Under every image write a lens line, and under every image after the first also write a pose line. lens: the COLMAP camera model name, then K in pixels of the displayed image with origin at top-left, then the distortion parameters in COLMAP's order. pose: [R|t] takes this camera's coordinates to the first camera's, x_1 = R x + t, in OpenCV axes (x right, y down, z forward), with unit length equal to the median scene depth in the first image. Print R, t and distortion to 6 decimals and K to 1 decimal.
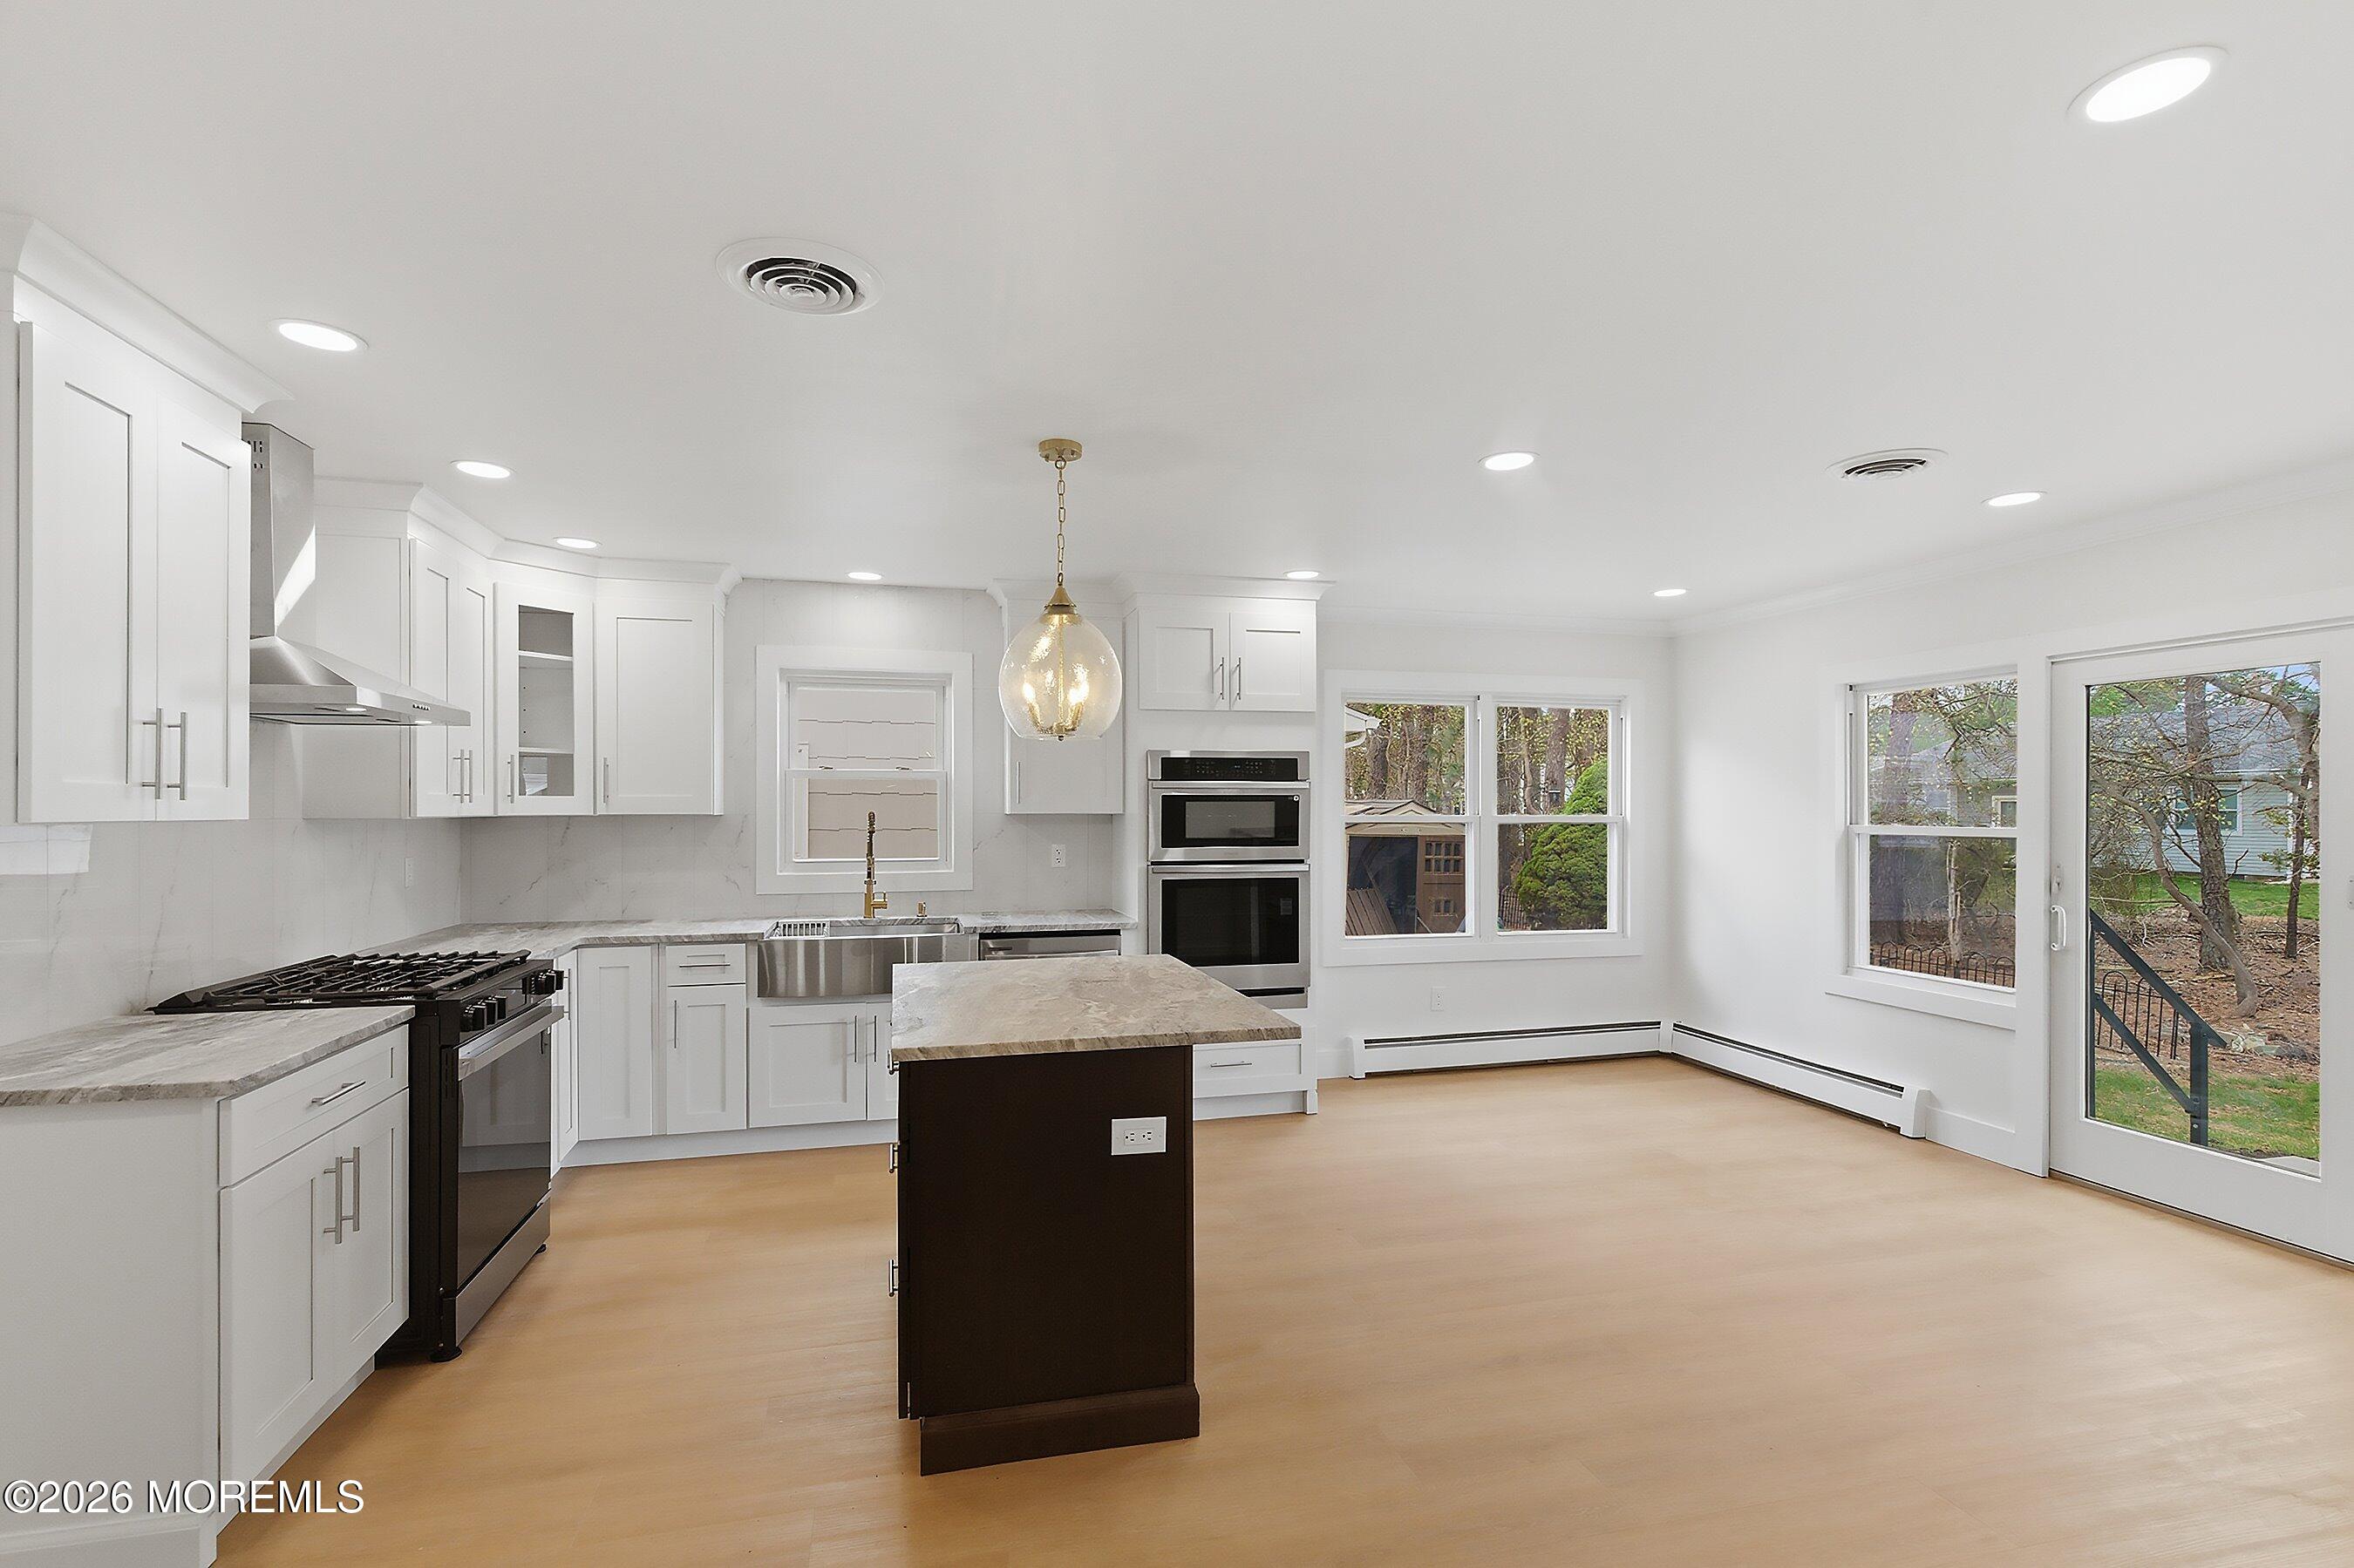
lens RADIAL K [[1084.6, 0, 1175.0], [0, 1084.6, 802.5], [0, 0, 1]] dist [0.014317, -0.000087]
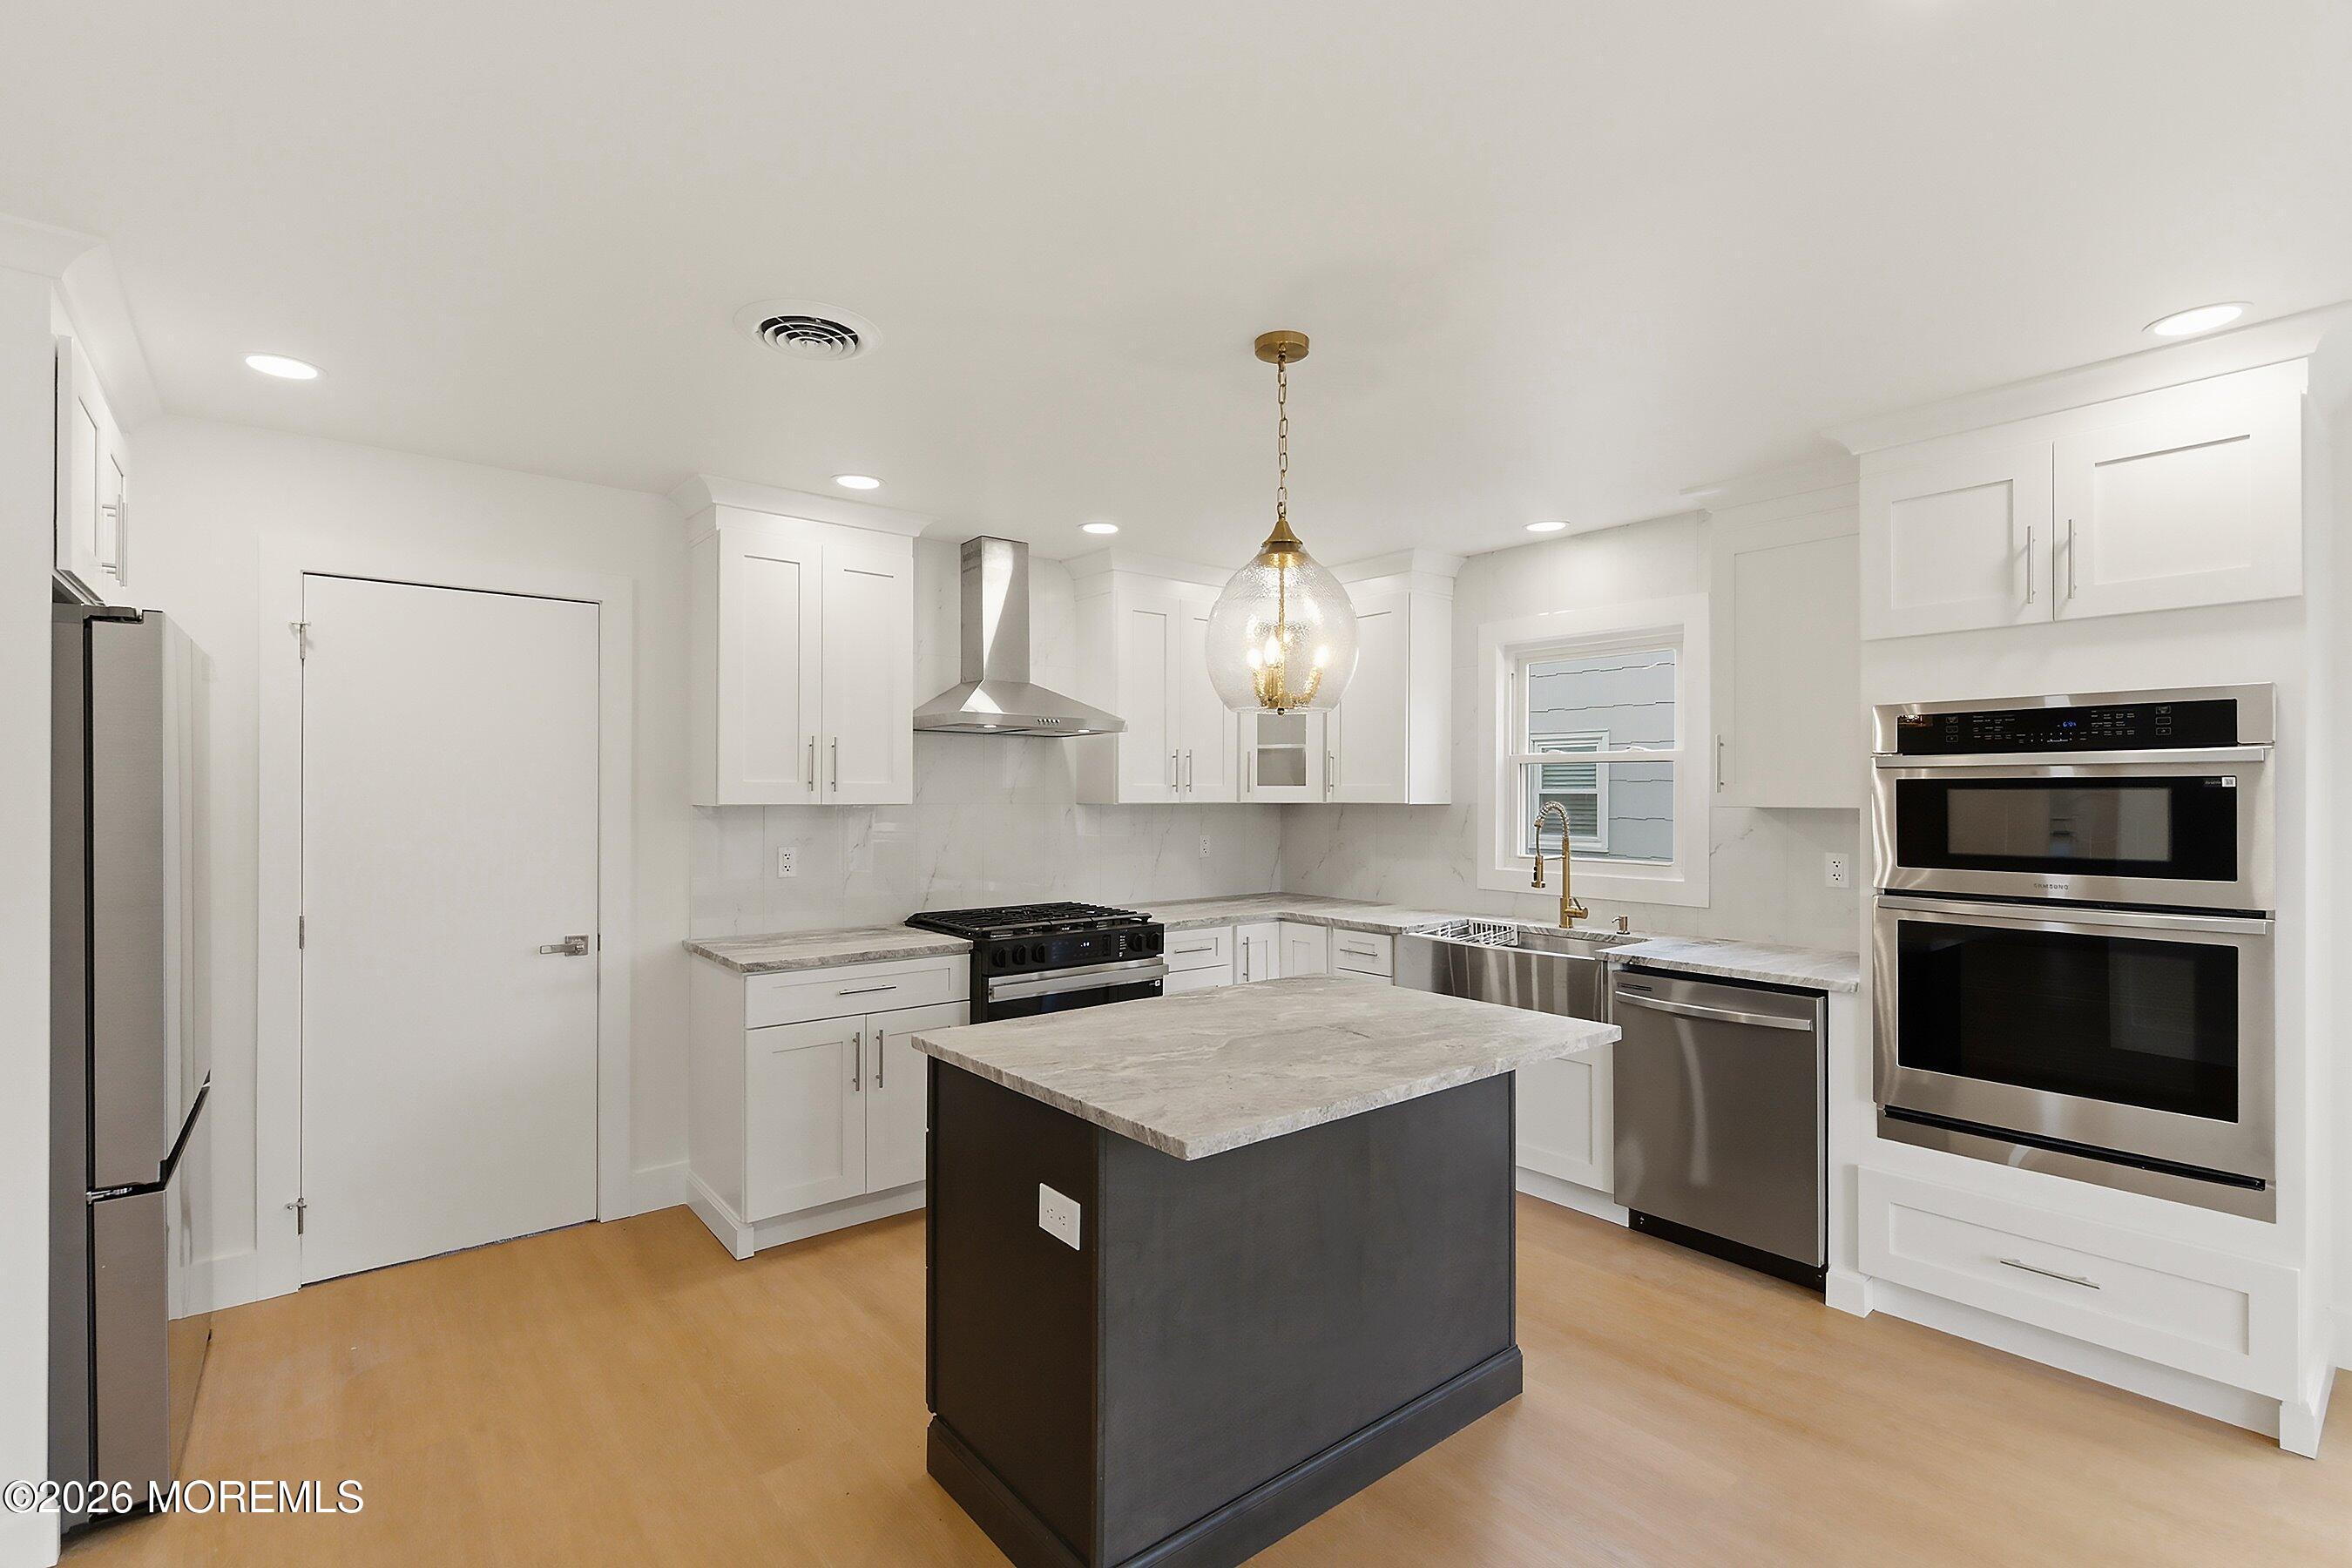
lens RADIAL K [[1063.3, 0, 1162.3], [0, 1063.3, 787.1], [0, 0, 1]] dist [0.000765, -0.000351]
pose [[0.414065, -0.004413, -0.910236, 0.357329], [0.001243, 0.999990, -0.004283, -0.000209], [0.910246, 0.000642, 0.414067, 0.382290]]
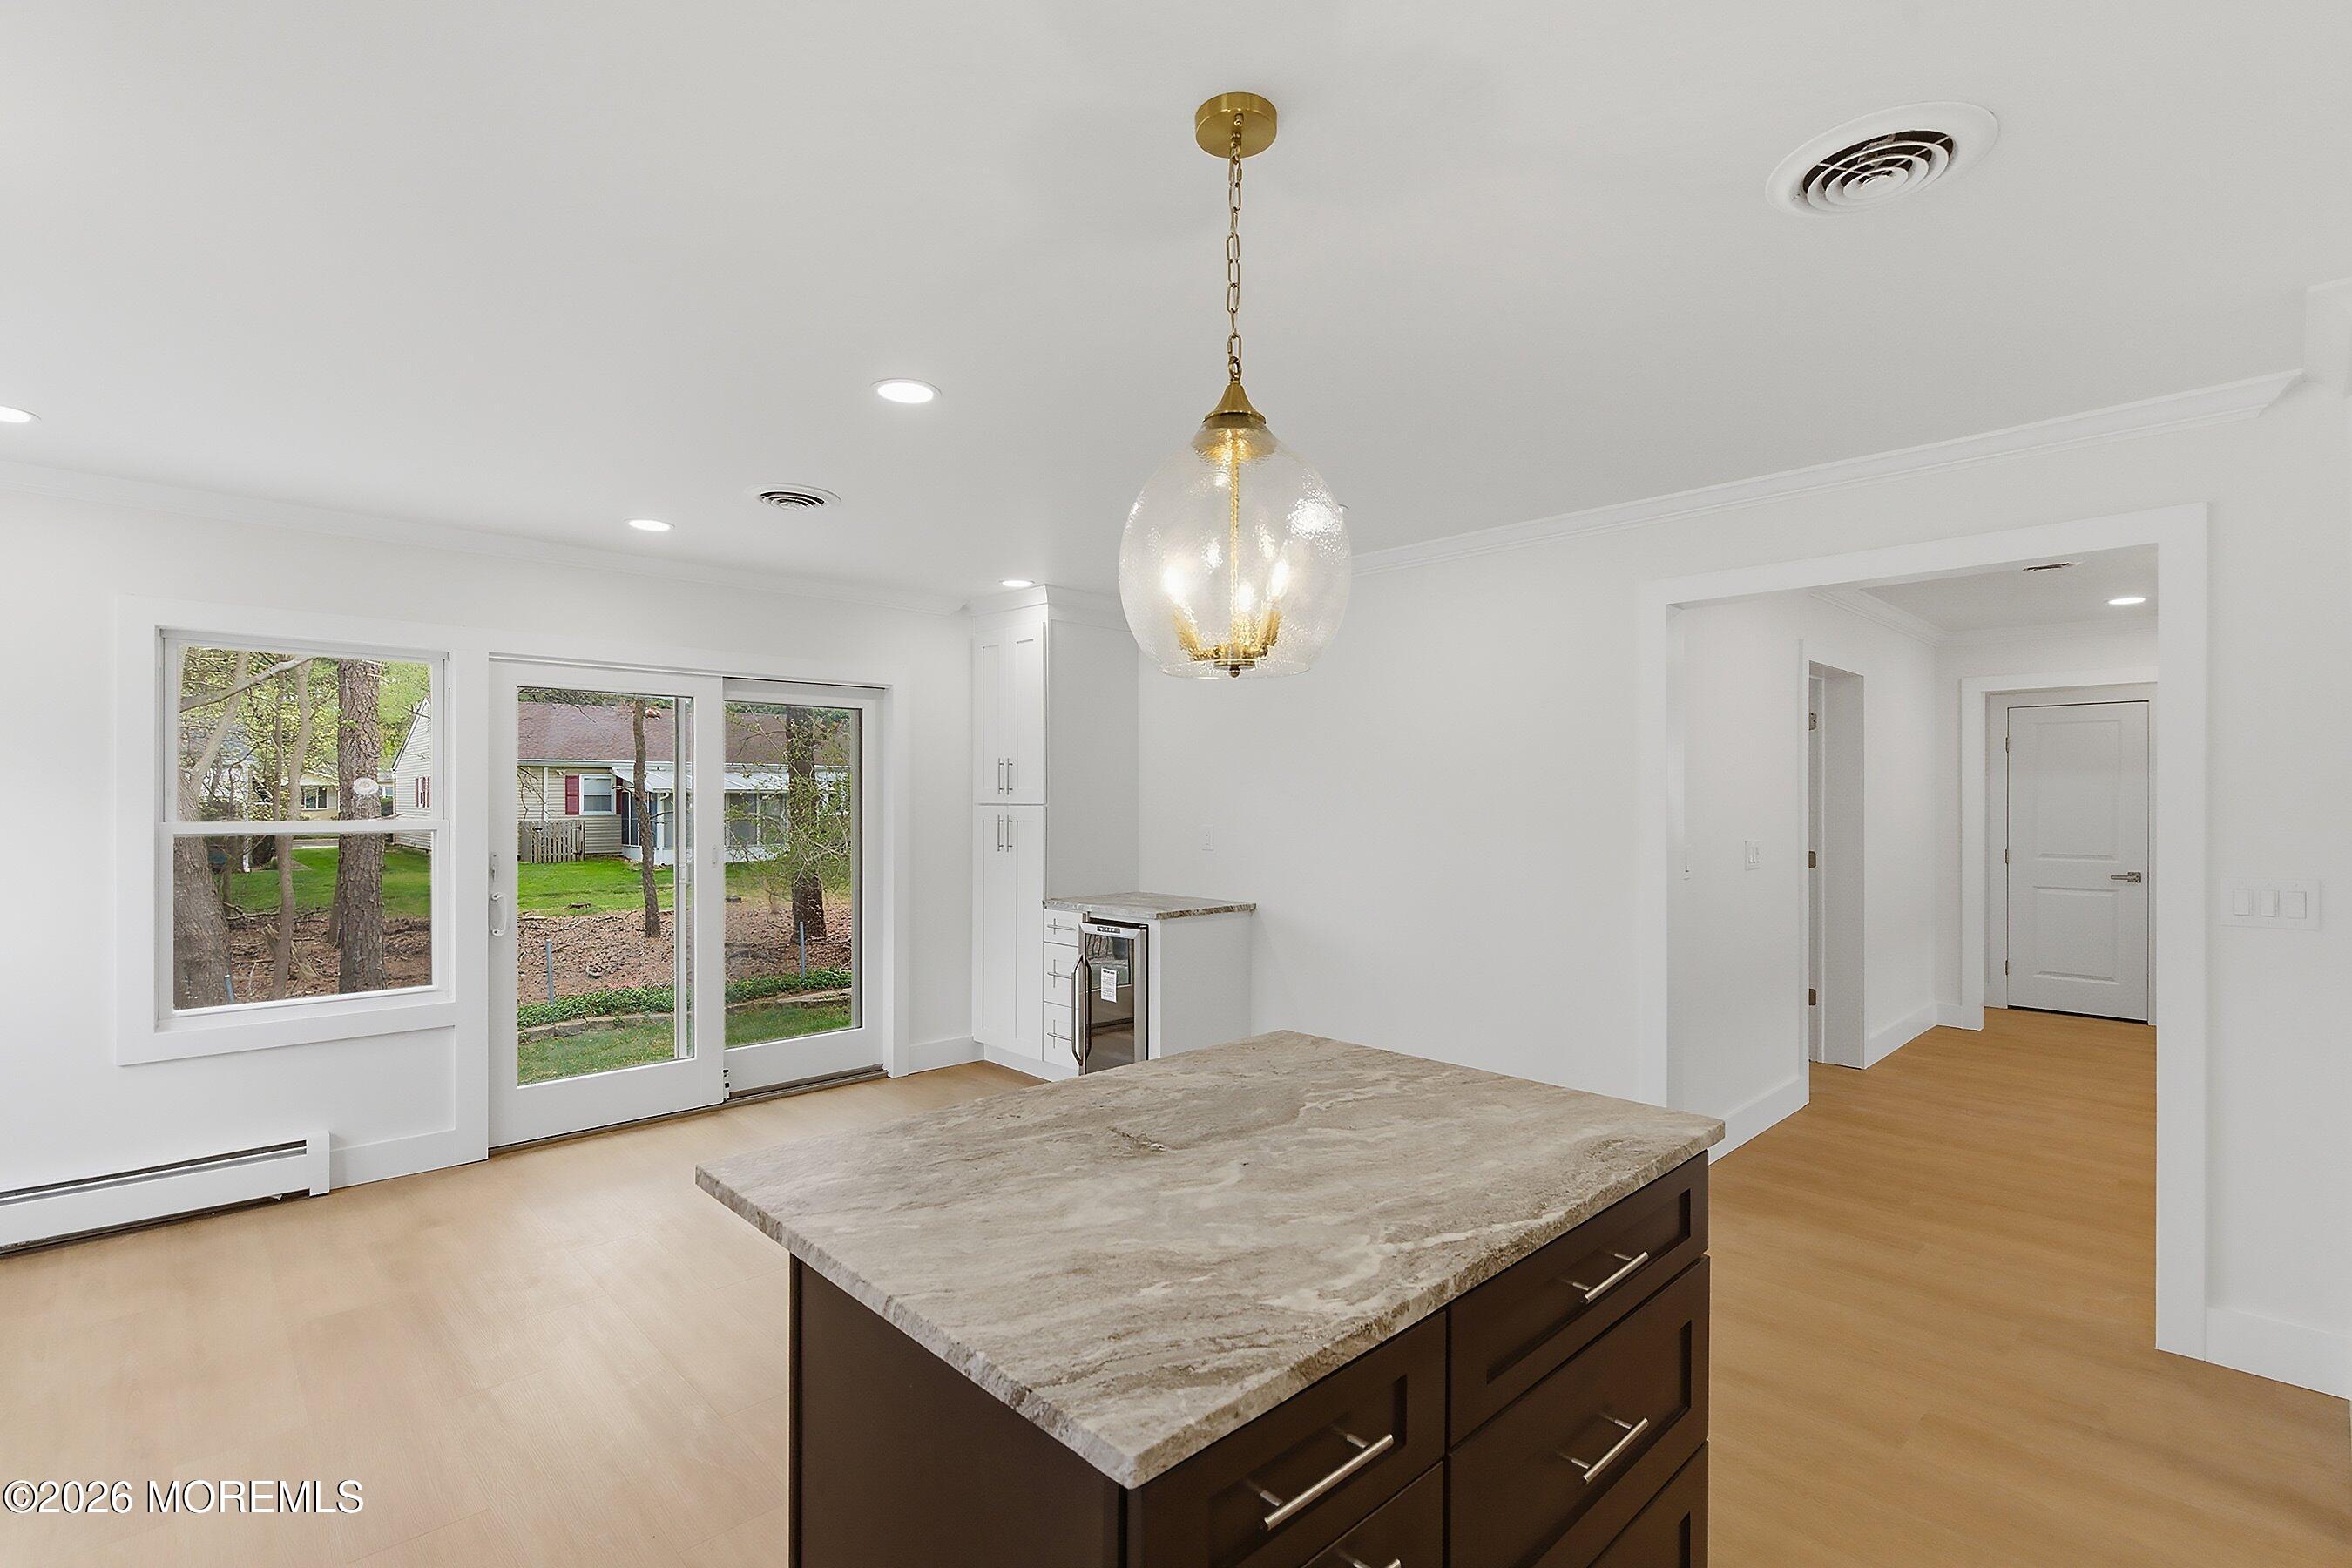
lens RADIAL K [[1070.7, 0, 1169.9], [0, 1070.7, 797.0], [0, 0, 1]] dist [0.000134, -0.000299]
pose [[-0.491406, 0.000359, 0.870930, -0.344961], [-0.006217, 0.999973, -0.003921, 0.002789], [-0.870908, -0.007341, -0.491391, 0.815419]]
